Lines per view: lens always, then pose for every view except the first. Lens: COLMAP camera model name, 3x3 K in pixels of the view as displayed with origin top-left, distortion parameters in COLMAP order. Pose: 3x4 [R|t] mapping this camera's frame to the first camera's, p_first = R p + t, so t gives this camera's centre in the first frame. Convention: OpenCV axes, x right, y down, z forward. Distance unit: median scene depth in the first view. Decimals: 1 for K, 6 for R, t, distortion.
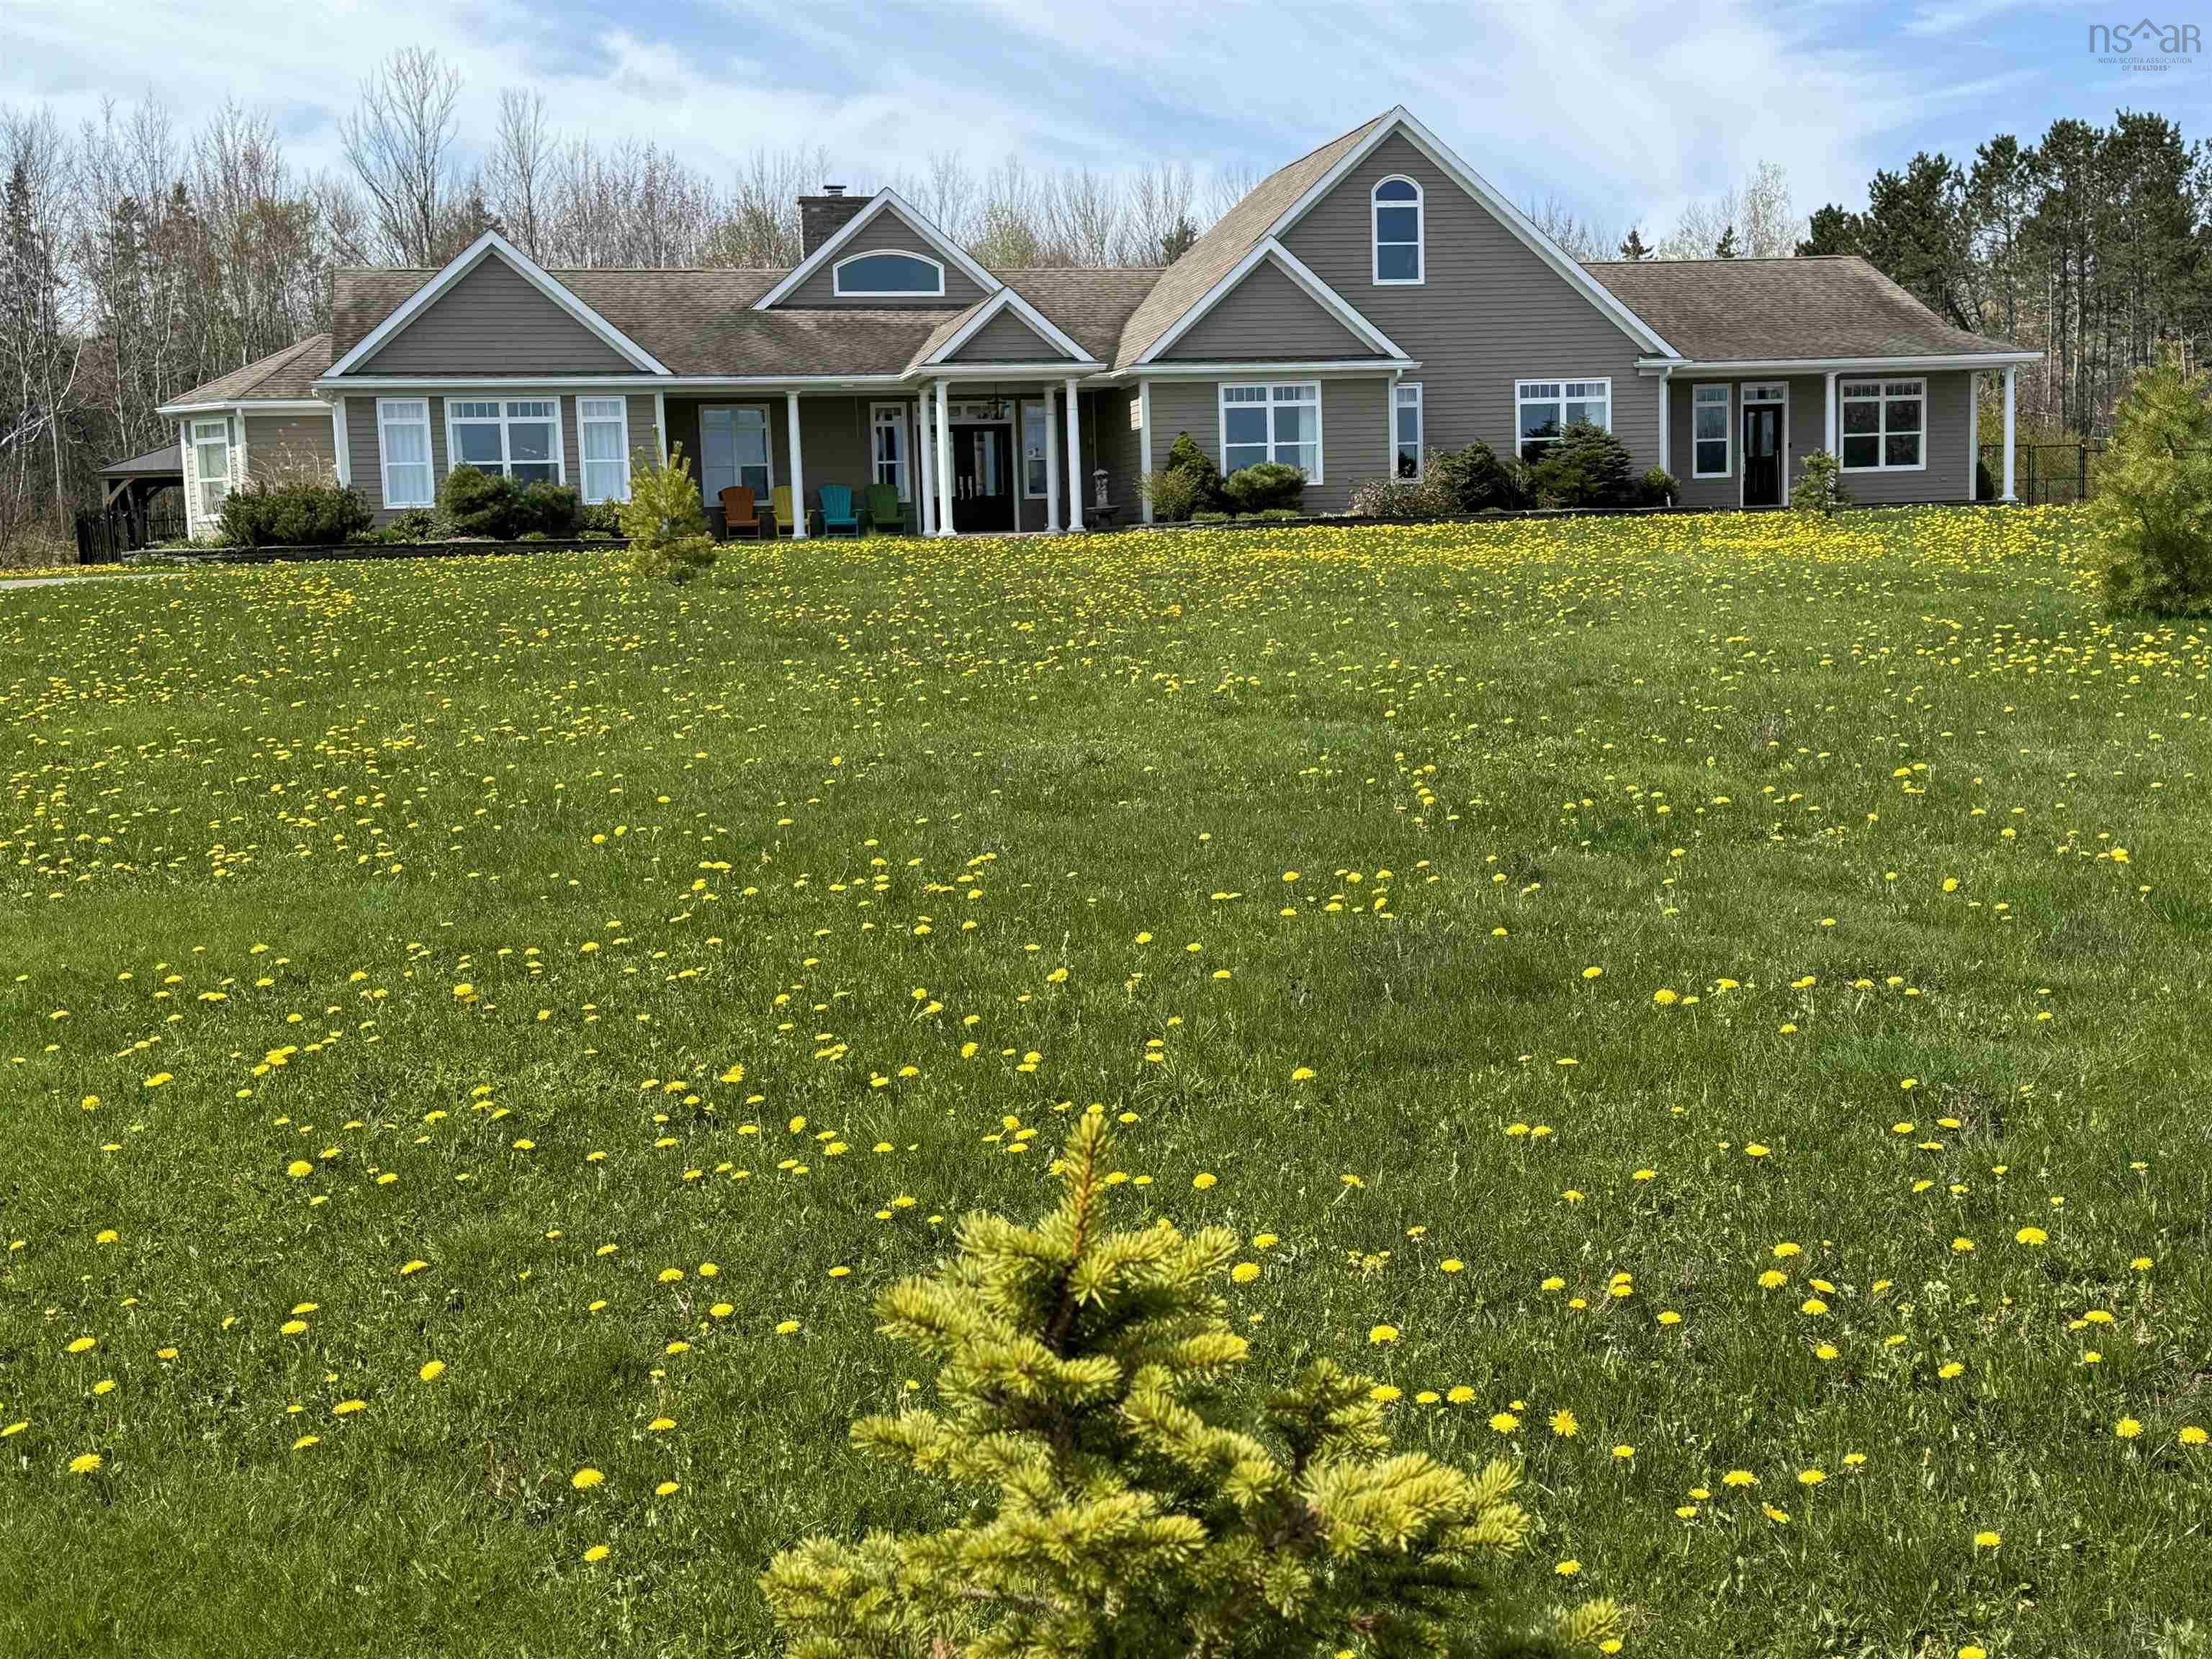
lens RADIAL K [[2538.0, 0, 1106.0], [0, 2538.0, 829.5], [0, 0, 1]] dist [0.121658, 0.001002]
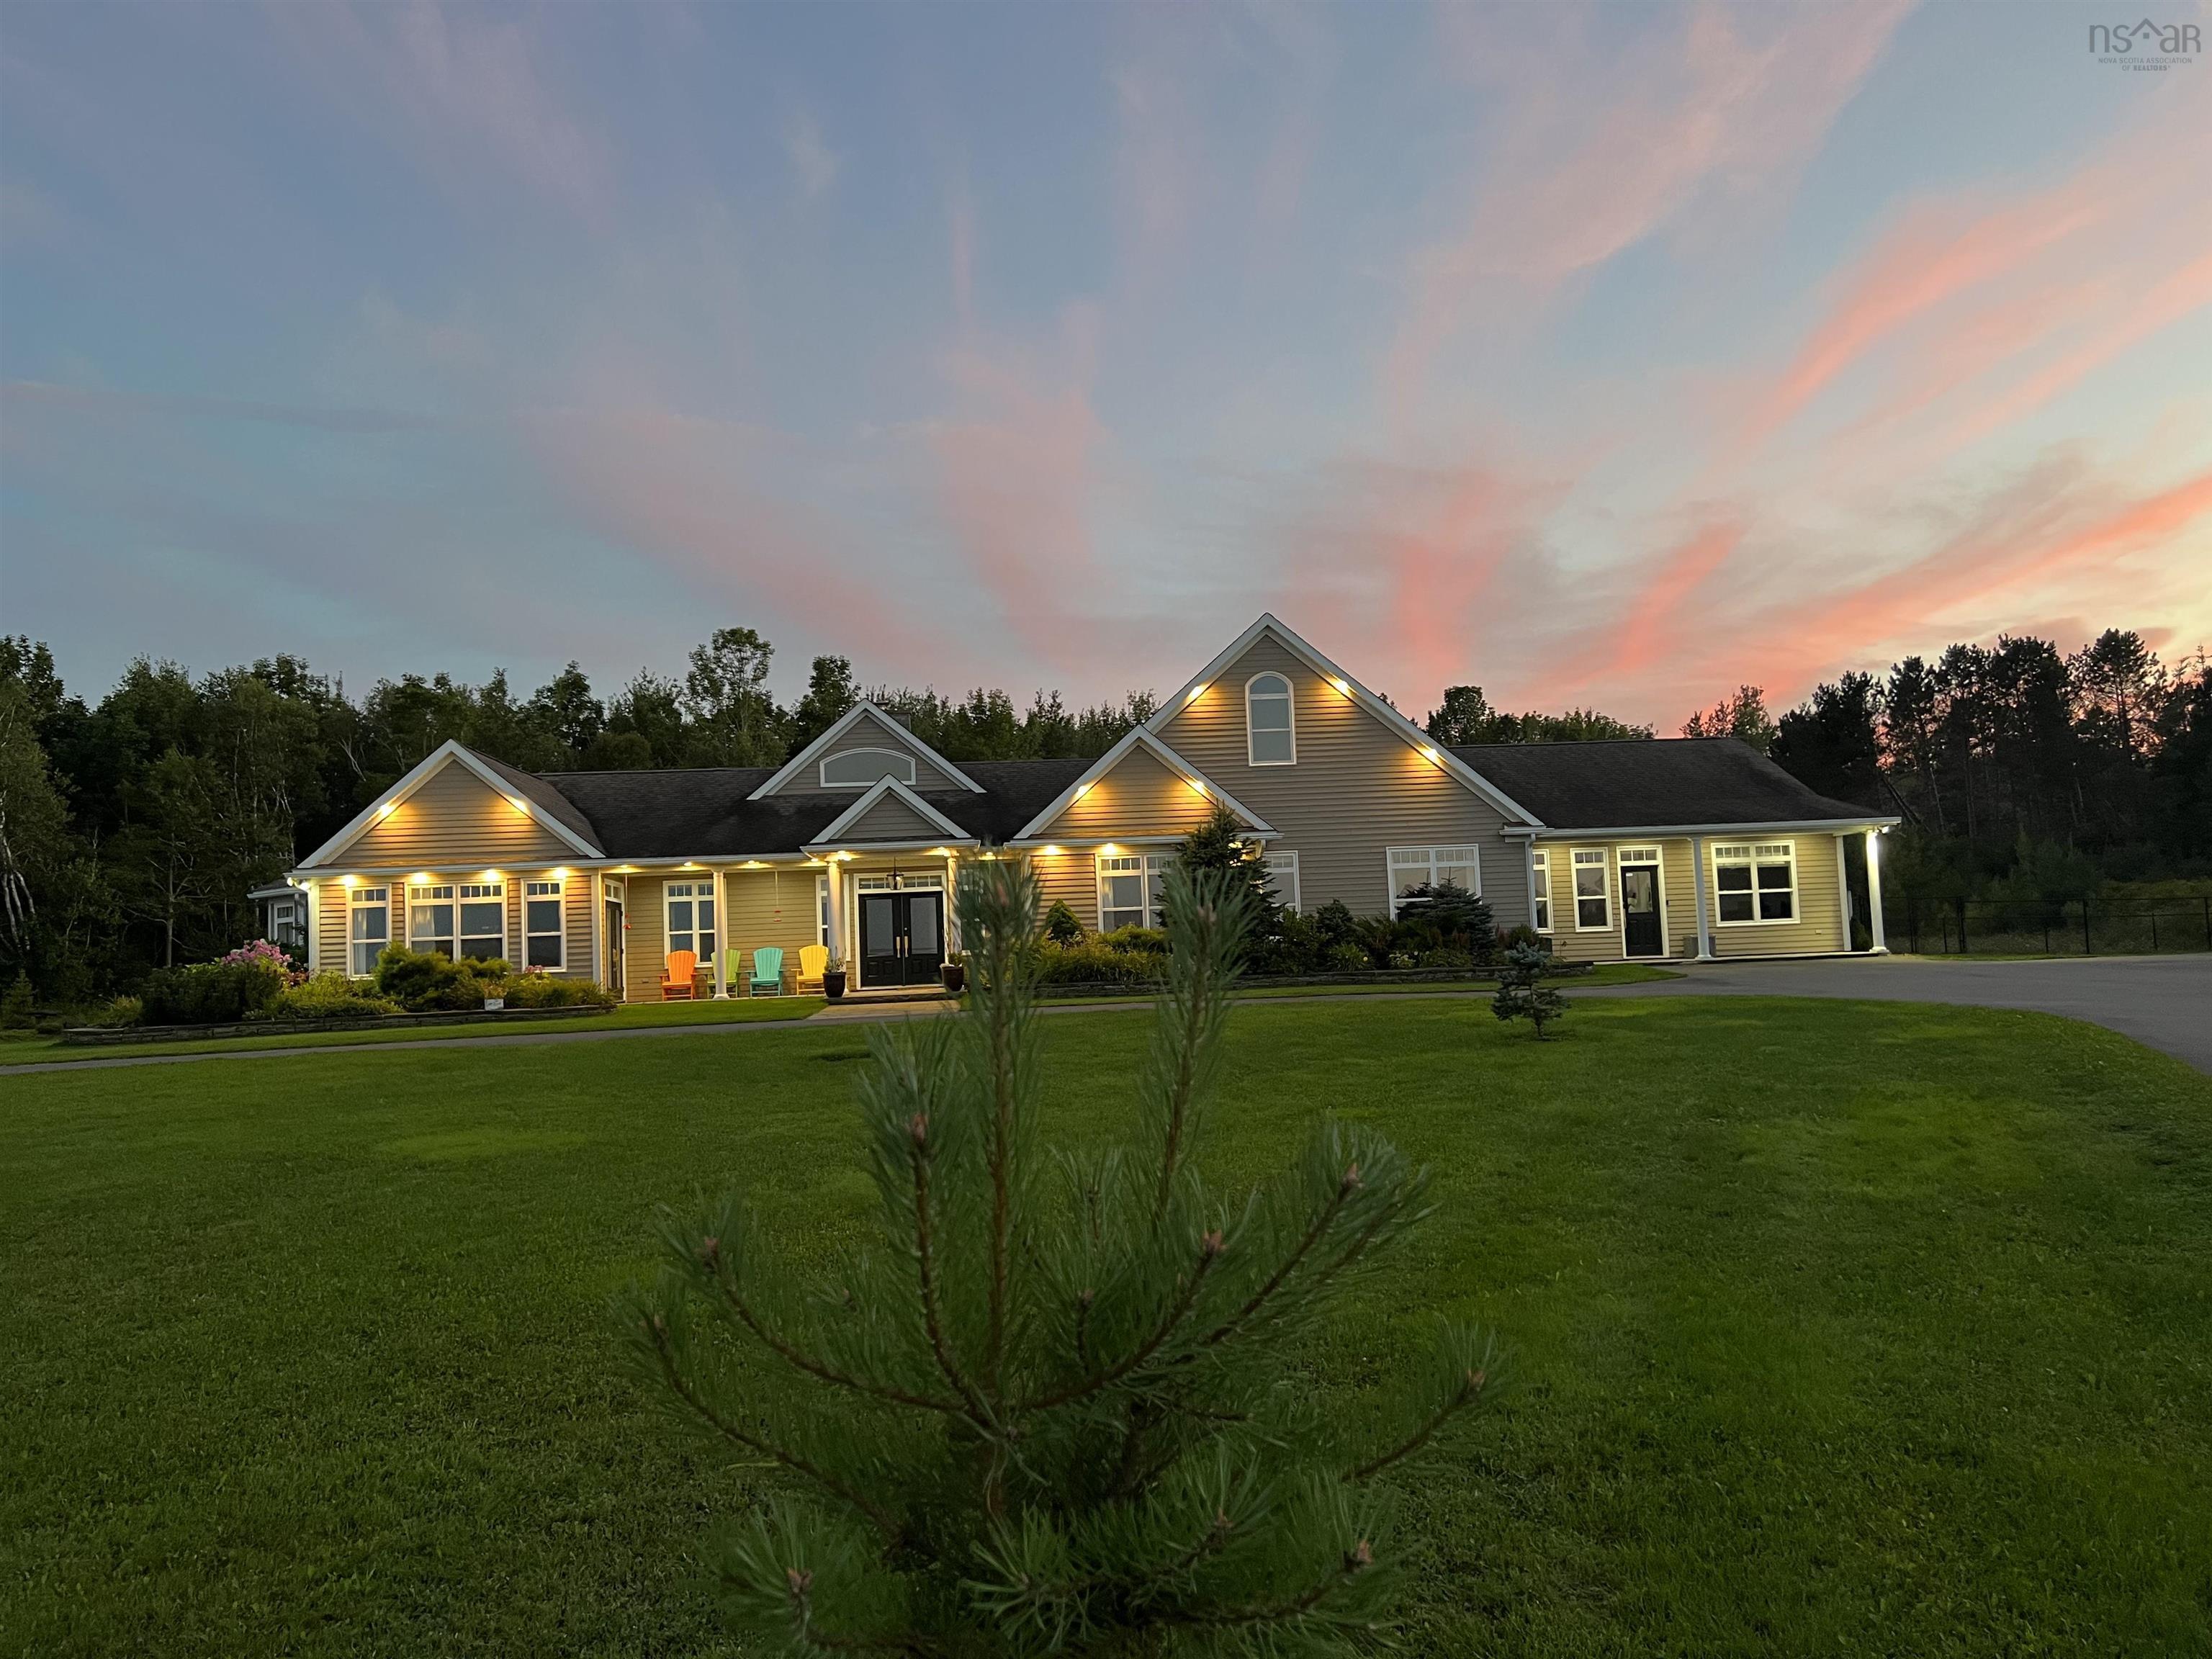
lens RADIAL K [[1720.3, 0, 1106.0], [0, 1720.3, 829.5], [0, 0, 1]] dist [0.002148, 0.001175]
pose [[0.988959, -0.019573, -0.146892, 0.133993], [-0.008077, 0.982646, -0.185316, -0.039836], [0.147971, 0.184457, 0.971638, 0.230741]]
